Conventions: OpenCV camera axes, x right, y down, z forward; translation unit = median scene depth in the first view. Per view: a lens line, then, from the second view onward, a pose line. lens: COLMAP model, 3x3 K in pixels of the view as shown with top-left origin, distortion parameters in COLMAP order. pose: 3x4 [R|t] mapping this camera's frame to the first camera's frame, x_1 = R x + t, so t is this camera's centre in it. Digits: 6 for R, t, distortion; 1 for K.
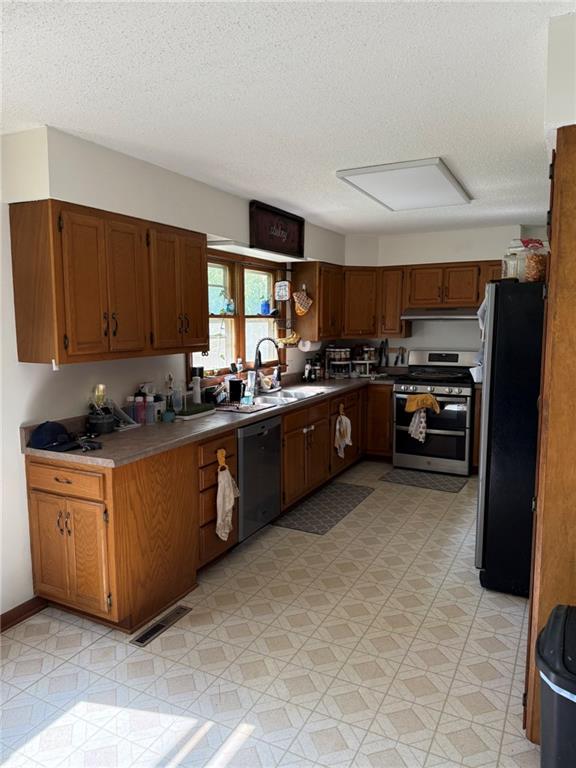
lens RADIAL K [[544.7, 0, 284.1], [0, 544.7, 383.8], [0, 0, 1]] dist [0.064174, -0.035318]
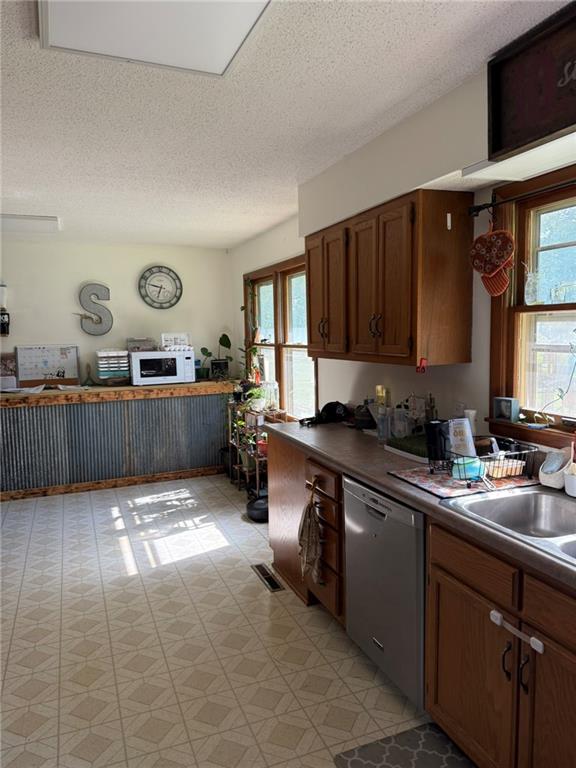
lens RADIAL K [[544.7, 0, 289.6], [0, 544.7, 385.6], [0, 0, 1]] dist [0.064174, -0.035318]
pose [[-0.644352, 0.109790, -0.756807, 0.652388], [-0.049059, 0.981667, 0.184180, -0.215256], [0.763154, 0.155805, -0.627153, 1.825867]]
